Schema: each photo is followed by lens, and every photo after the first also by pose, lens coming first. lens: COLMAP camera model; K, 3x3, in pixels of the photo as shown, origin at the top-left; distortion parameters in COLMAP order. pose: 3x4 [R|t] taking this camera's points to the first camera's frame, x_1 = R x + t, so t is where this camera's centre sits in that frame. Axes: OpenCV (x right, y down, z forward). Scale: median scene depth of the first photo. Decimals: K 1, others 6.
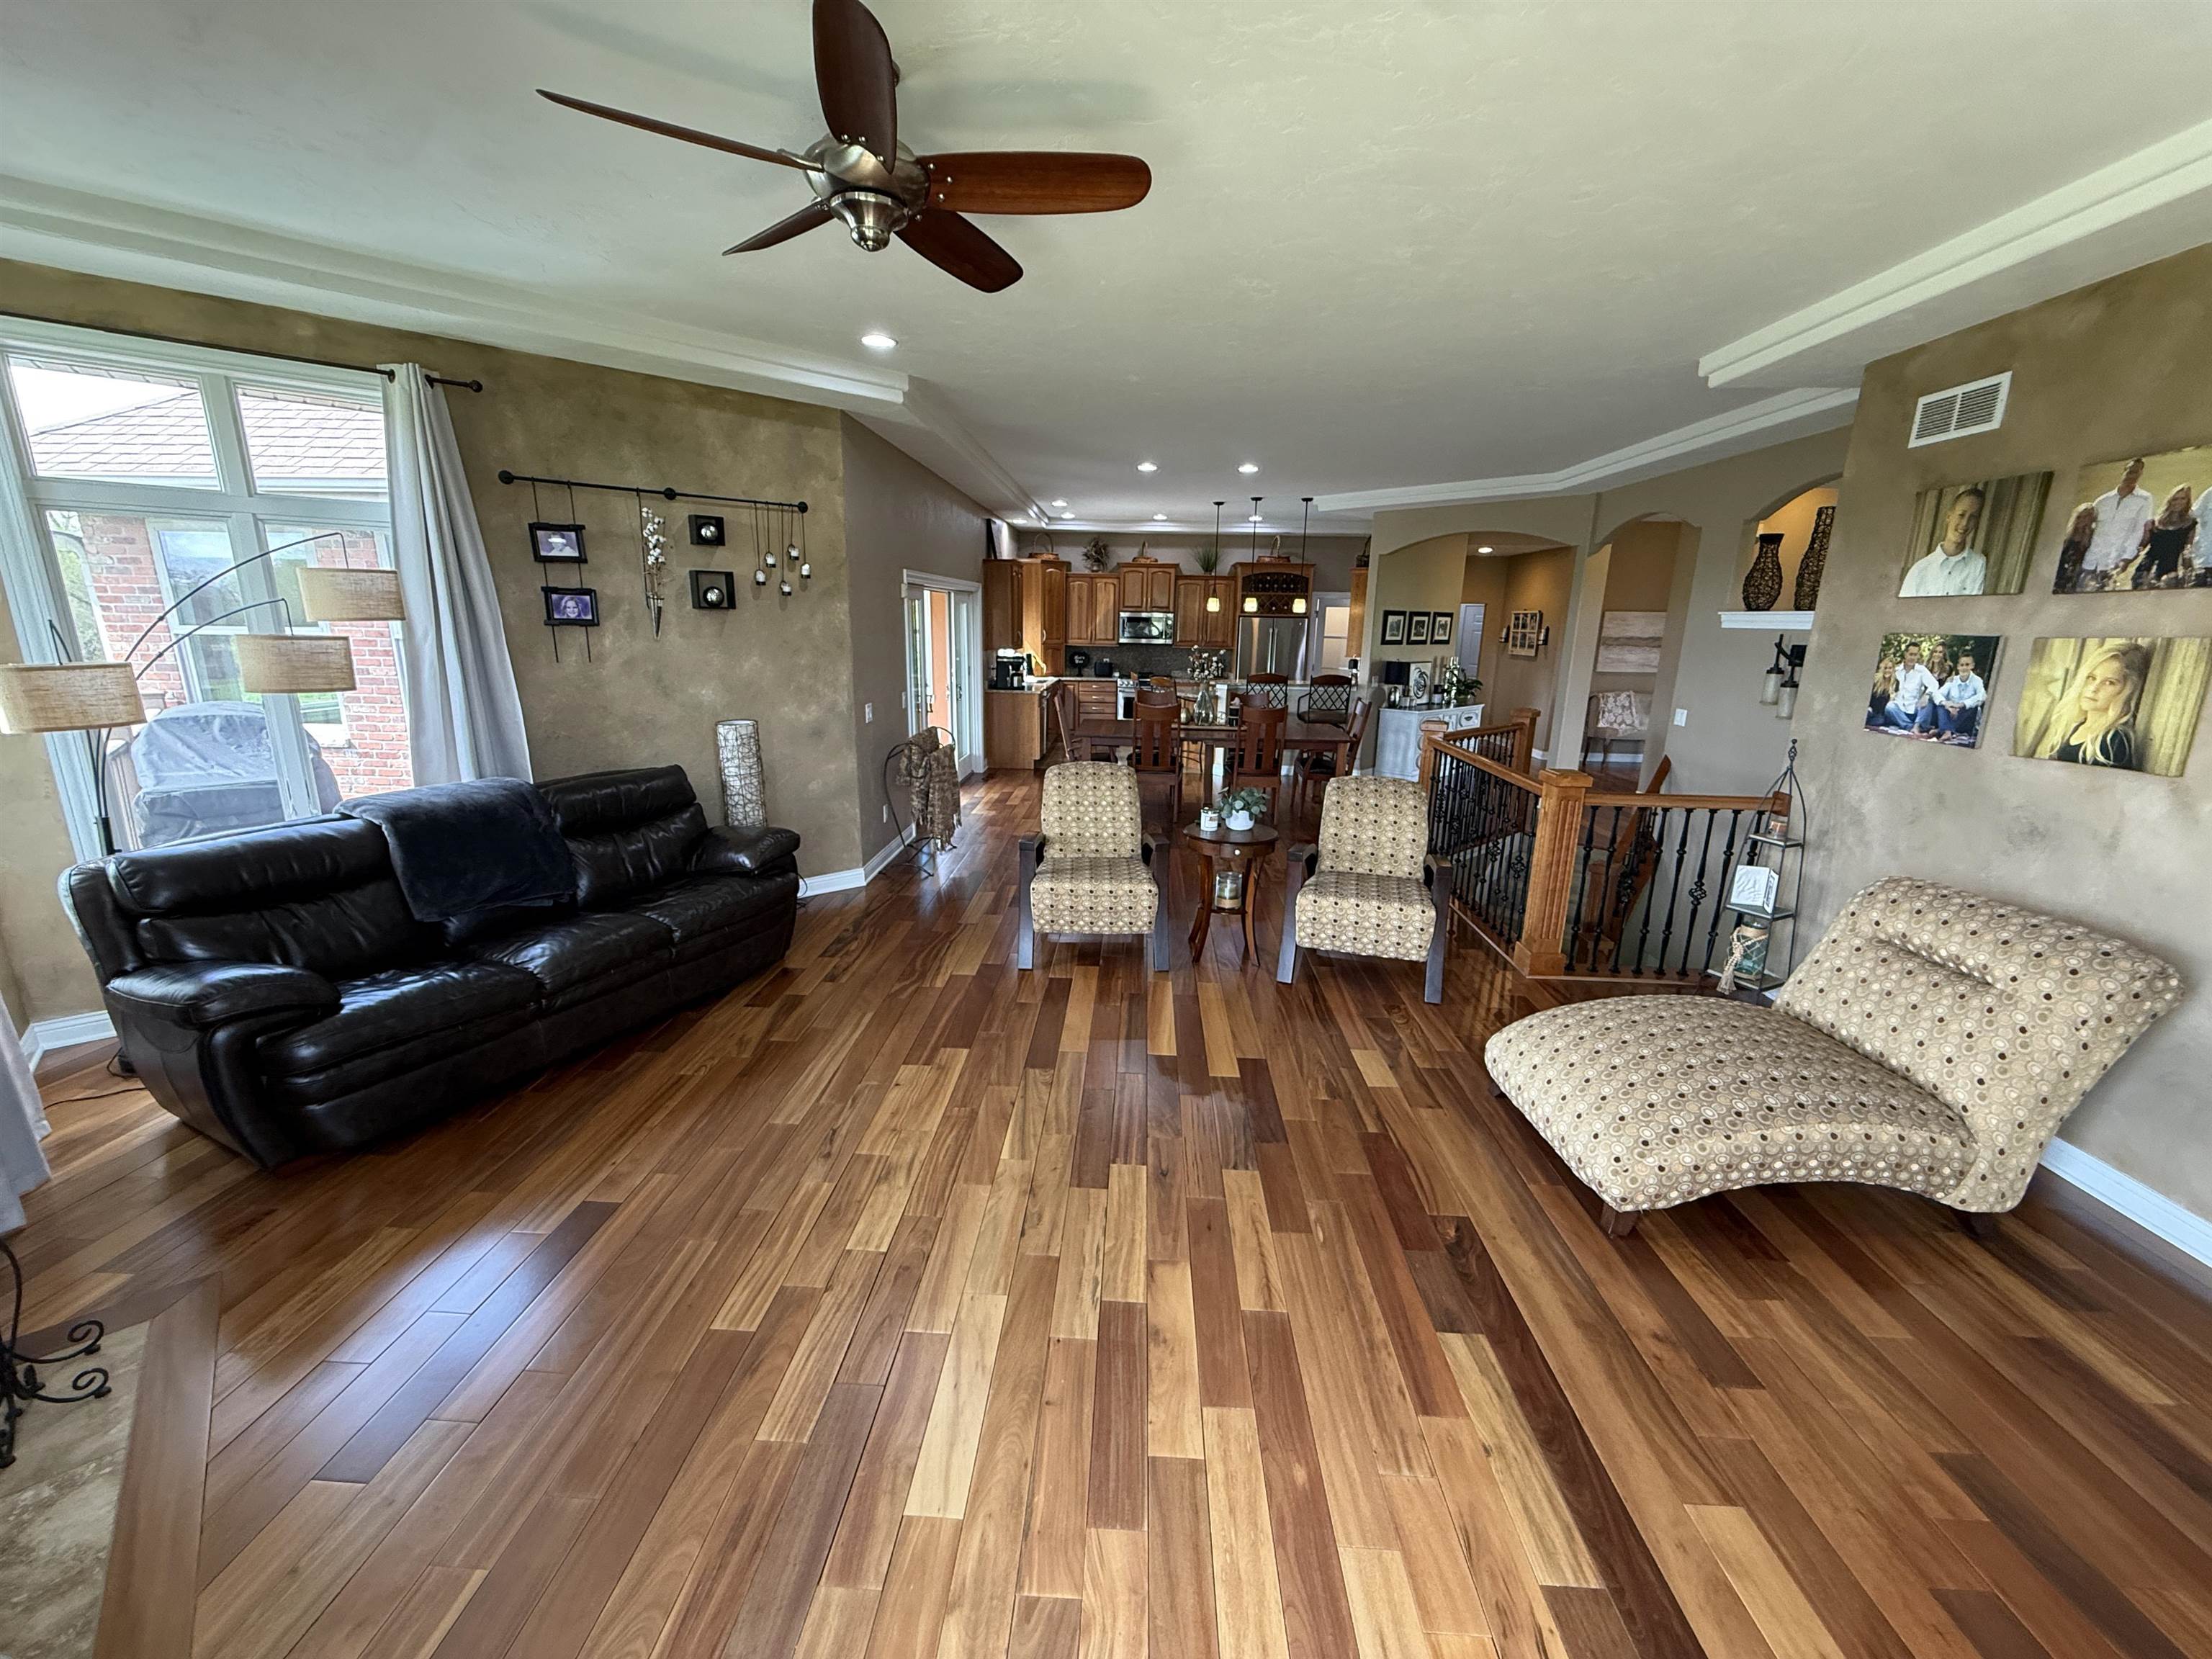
lens RADIAL K [[877.4, 0, 1103.9], [0, 877.4, 830.3], [0, 0, 1]] dist [-0.001052, 0.000517]
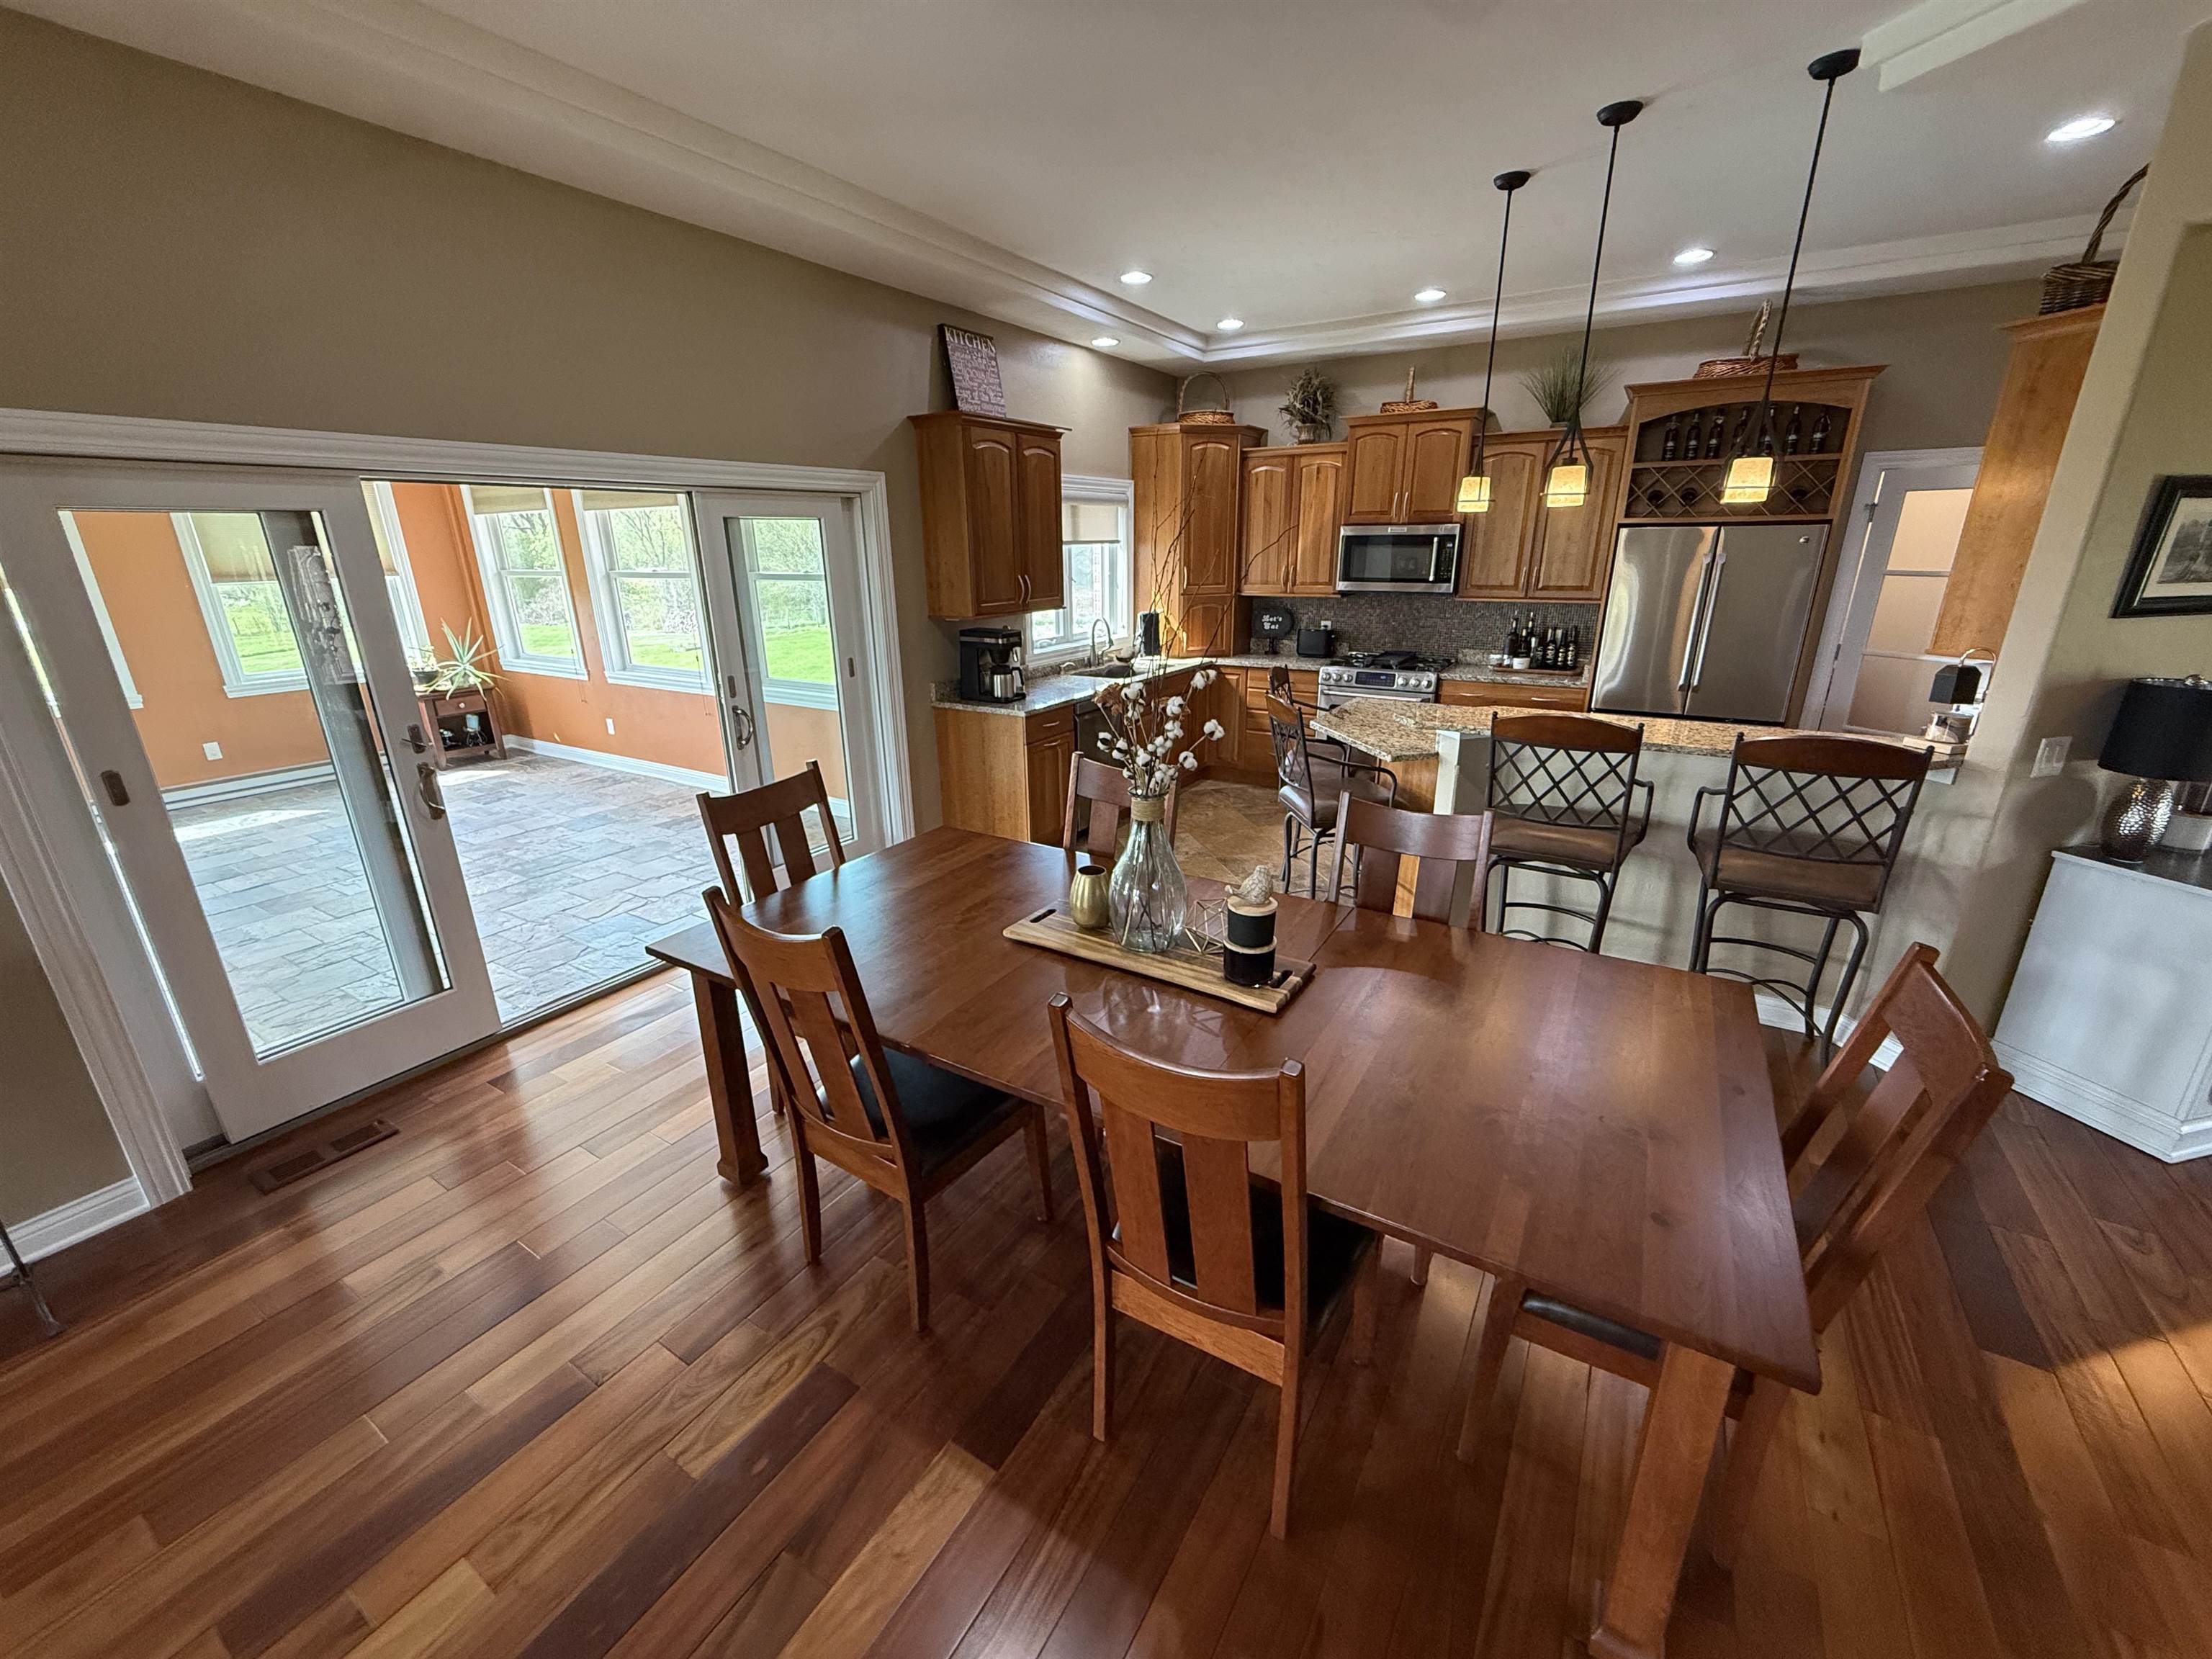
lens RADIAL K [[877.4, 0, 1101.4], [0, 877.4, 829.0], [0, 0, 1]] dist [-0.001052, 0.000517]
pose [[0.872298, 0.125591, -0.472571, 0.424314], [-0.088450, 0.991037, 0.100113, -0.339438], [0.480909, -0.045530, 0.875588, 1.429435]]
